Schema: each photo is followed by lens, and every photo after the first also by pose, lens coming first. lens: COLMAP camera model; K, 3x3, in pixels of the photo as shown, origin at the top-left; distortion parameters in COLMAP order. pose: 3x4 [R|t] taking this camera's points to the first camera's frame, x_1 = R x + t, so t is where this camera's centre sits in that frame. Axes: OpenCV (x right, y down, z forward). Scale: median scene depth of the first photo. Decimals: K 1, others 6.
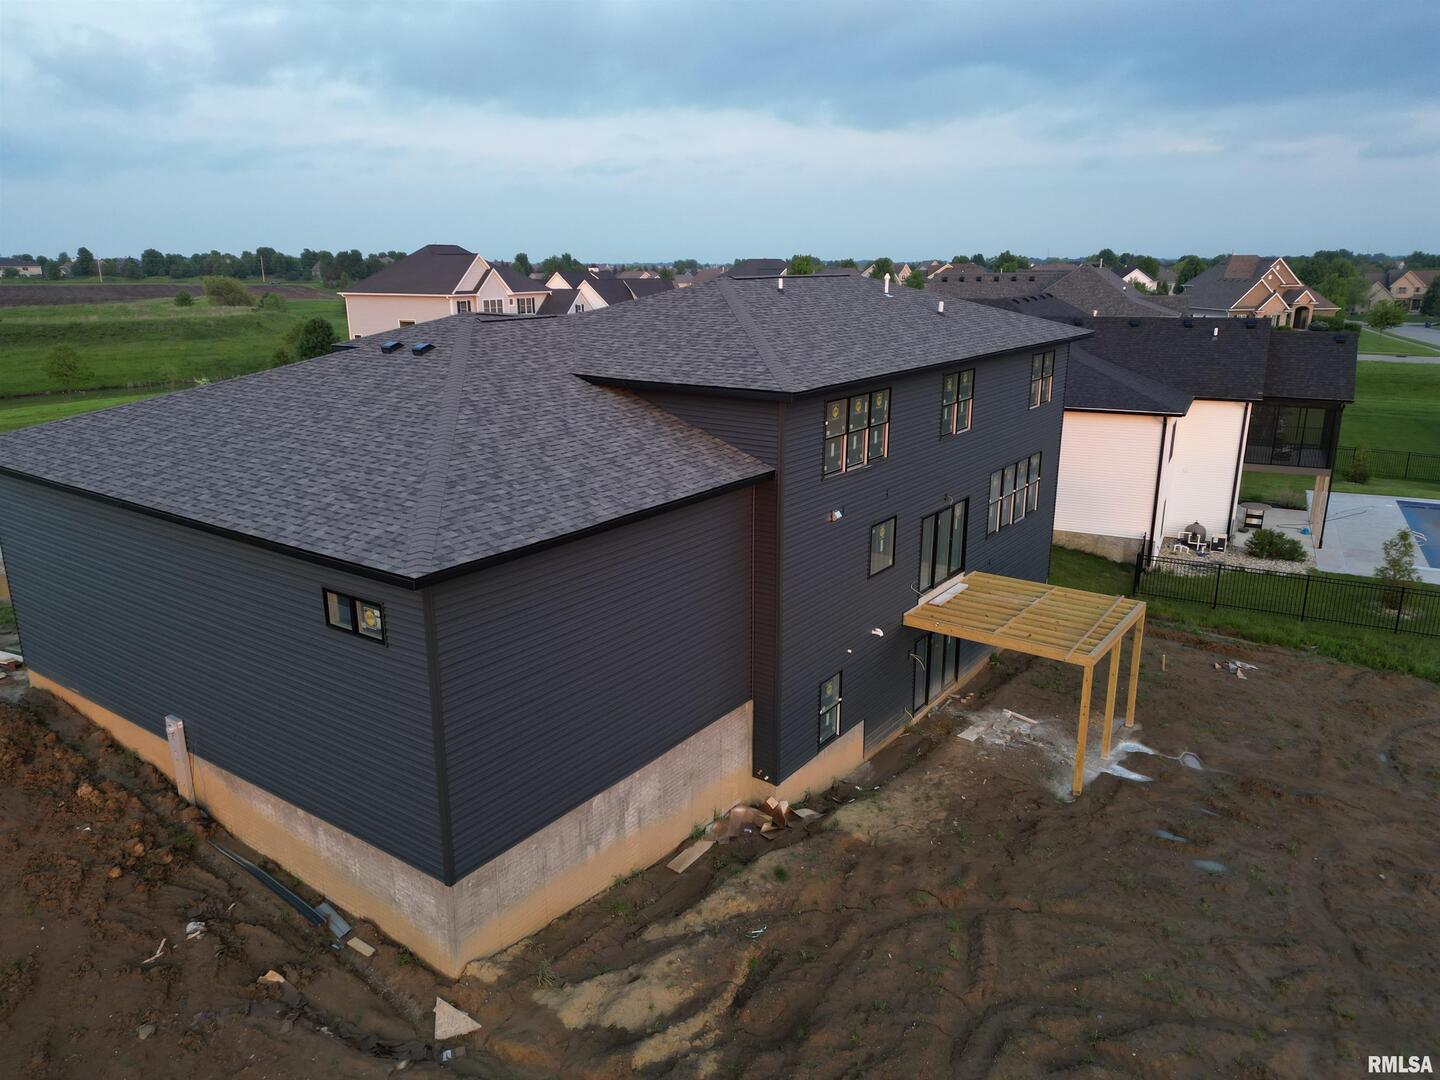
lens RADIAL K [[1005.8, 0, 709.1], [0, 1005.8, 538.9], [0, 0, 1]] dist [0.069026, -0.053966]
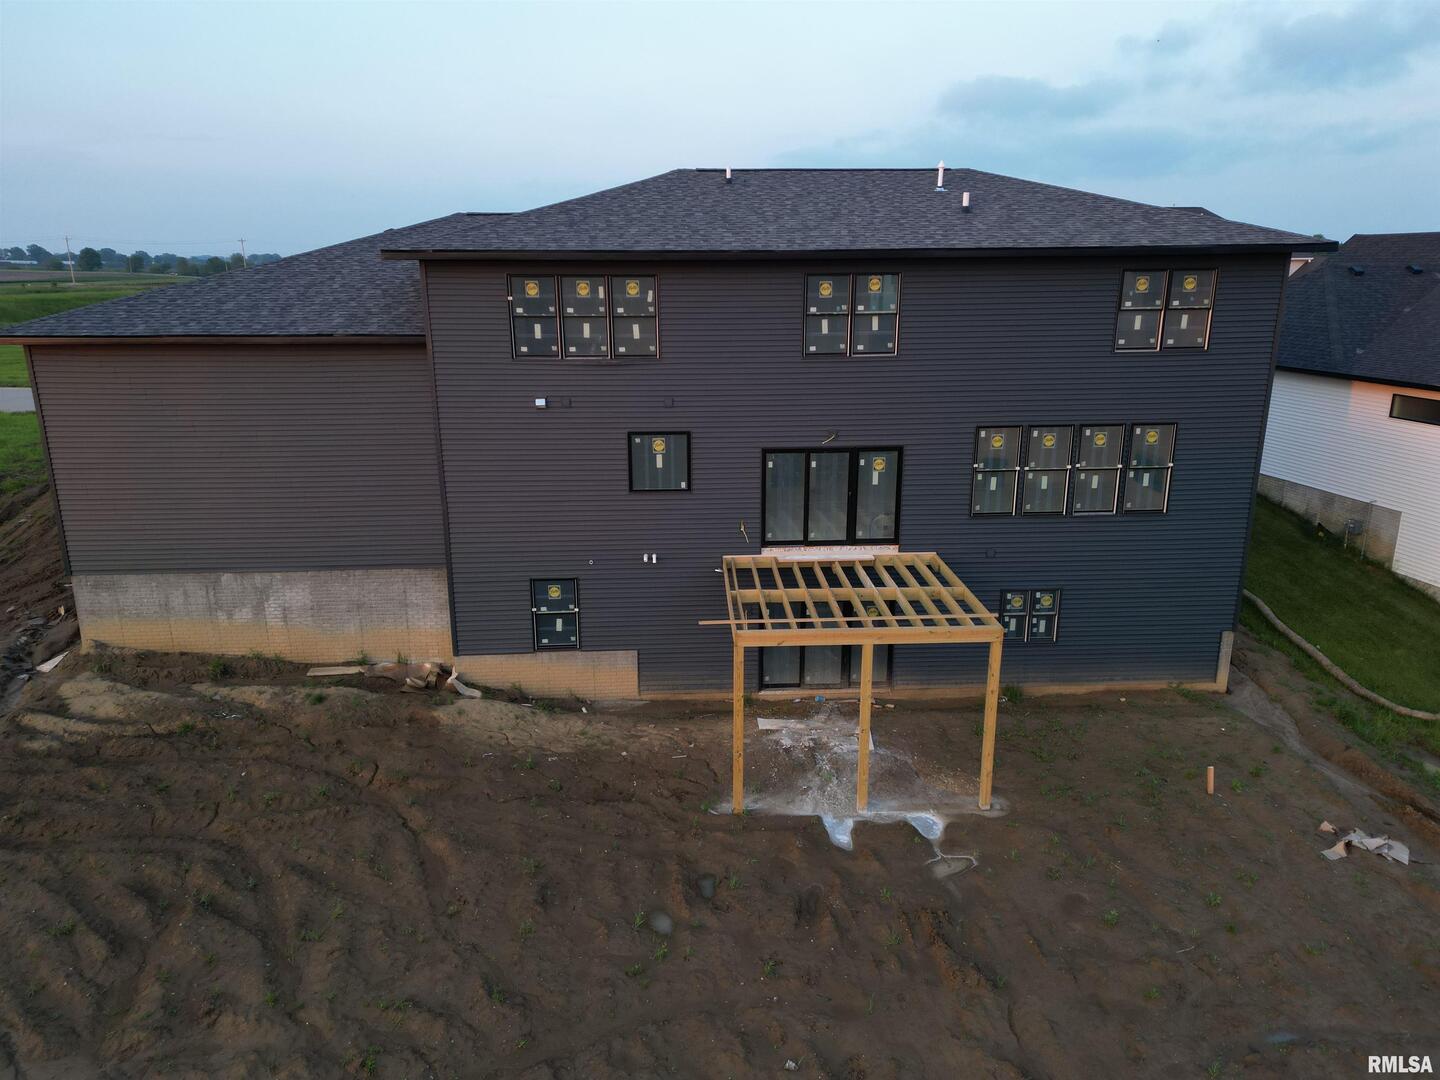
lens RADIAL K [[1005.8, 0, 718.6], [0, 1005.8, 545.3], [0, 0, 1]] dist [0.069026, -0.053966]
pose [[0.626352, 0.210339, -0.750626, 1.026629], [-0.203462, 0.973644, 0.103056, -0.026489], [0.752520, 0.088175, 0.652640, 0.546636]]
